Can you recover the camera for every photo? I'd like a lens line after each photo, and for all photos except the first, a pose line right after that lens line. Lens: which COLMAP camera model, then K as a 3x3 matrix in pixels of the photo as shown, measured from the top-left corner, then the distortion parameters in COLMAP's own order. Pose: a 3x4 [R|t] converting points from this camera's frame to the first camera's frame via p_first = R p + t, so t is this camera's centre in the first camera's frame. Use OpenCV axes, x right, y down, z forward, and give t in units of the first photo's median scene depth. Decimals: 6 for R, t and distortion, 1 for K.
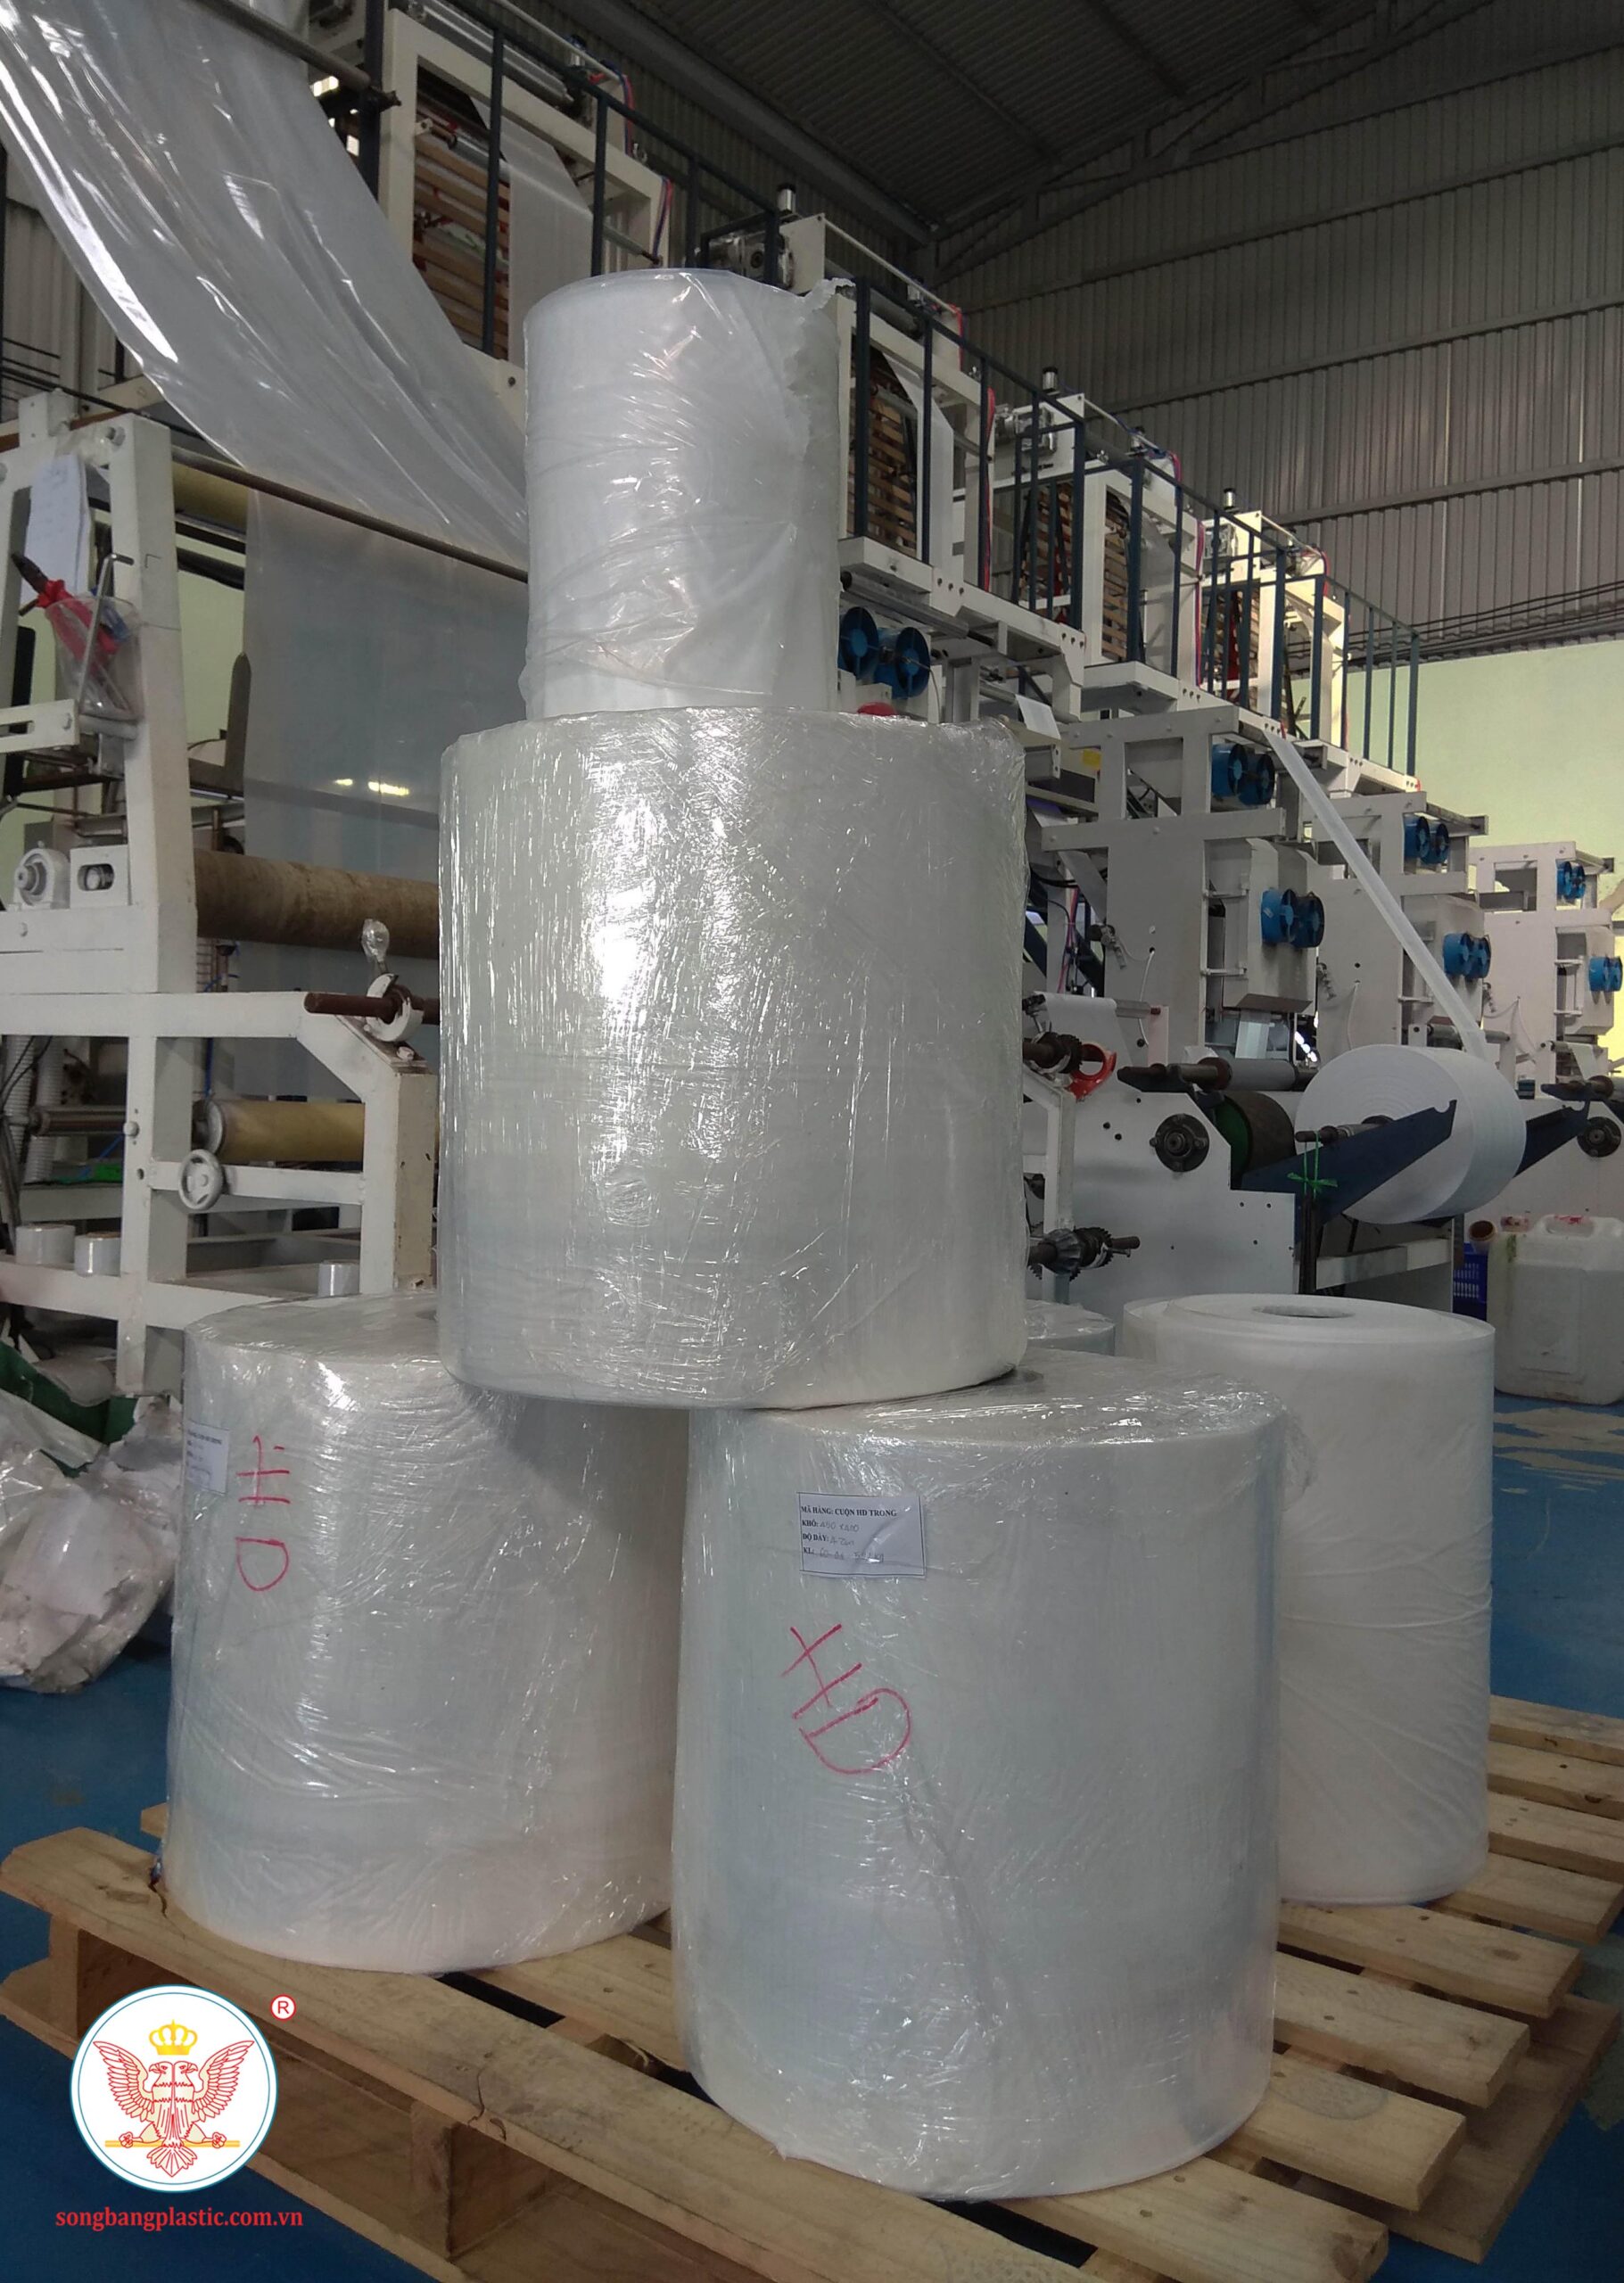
lens RADIAL K [[1787.1, 0, 812.0], [0, 1787.1, 1141.5], [0, 0, 1]] dist [0.005557, -0.001039]
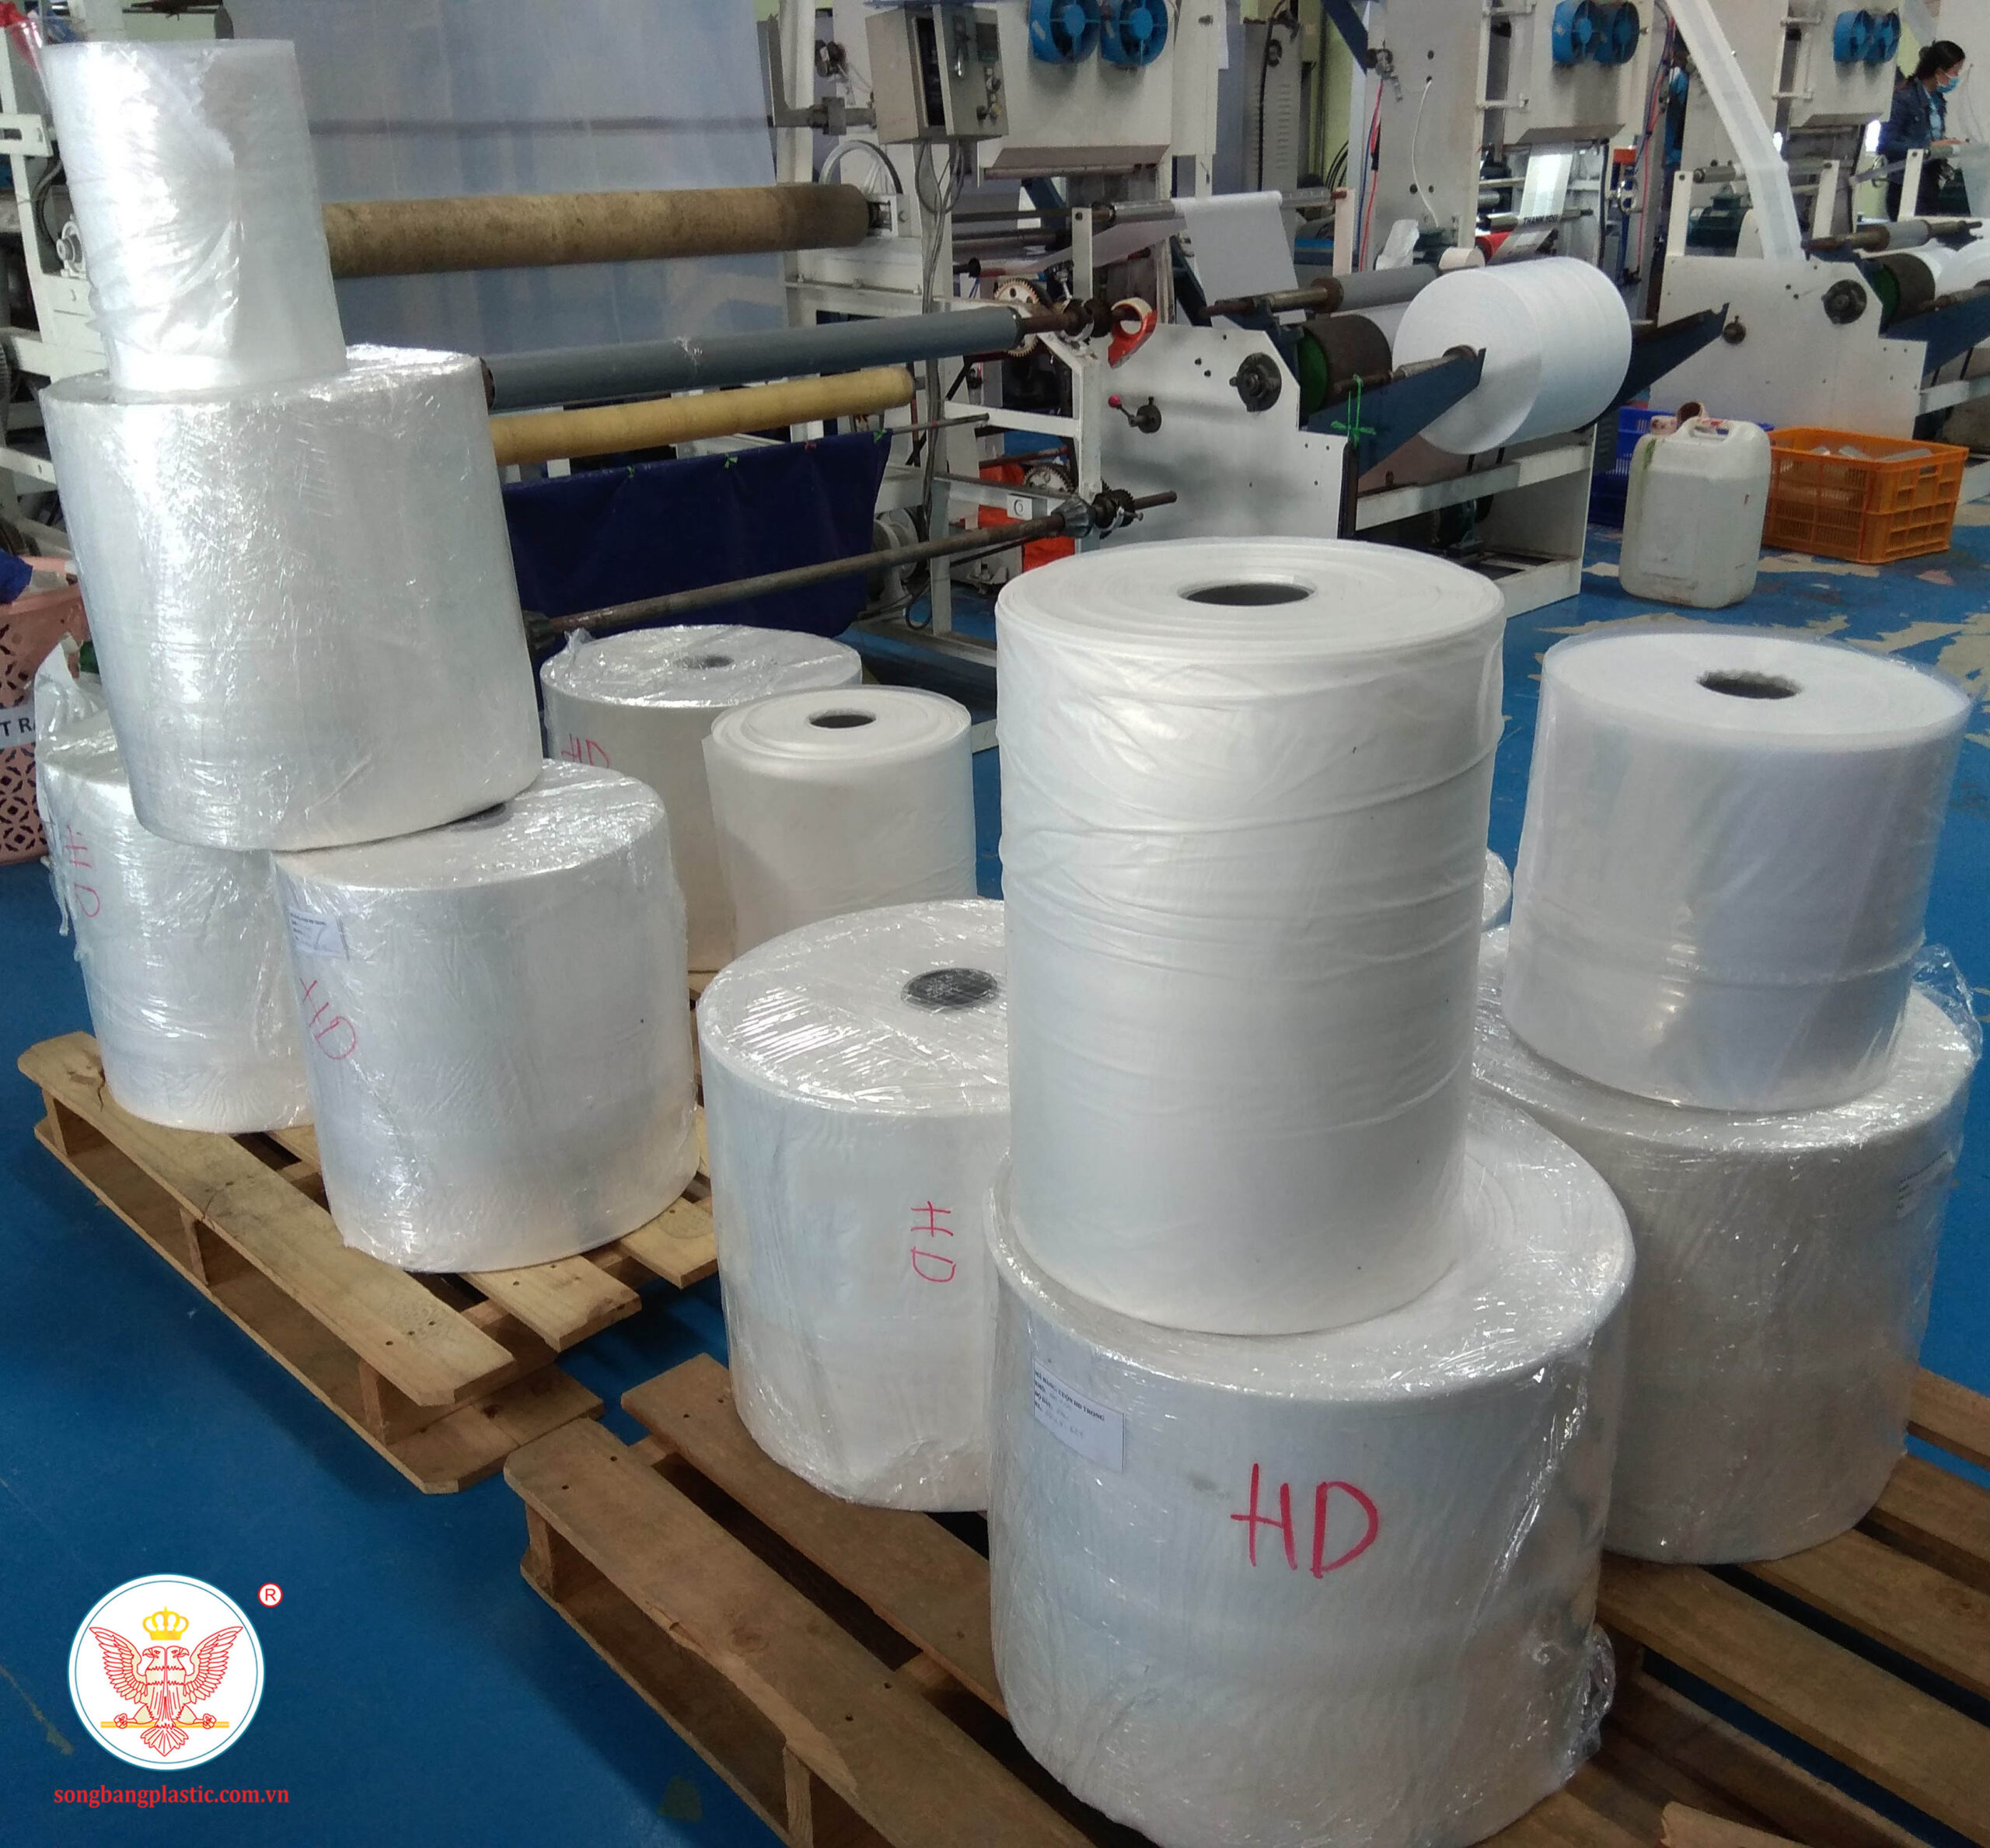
lens RADIAL K [[1813.9, 0, 1100.8], [0, 1813.9, 922.1], [0, 0, 1]] dist [0.135152, -0.172016]
pose [[0.991475, 0.027500, -0.127362, 0.197875], [0.022570, 0.926451, 0.375738, -0.085794], [0.128327, -0.375409, 0.917933, -0.100690]]
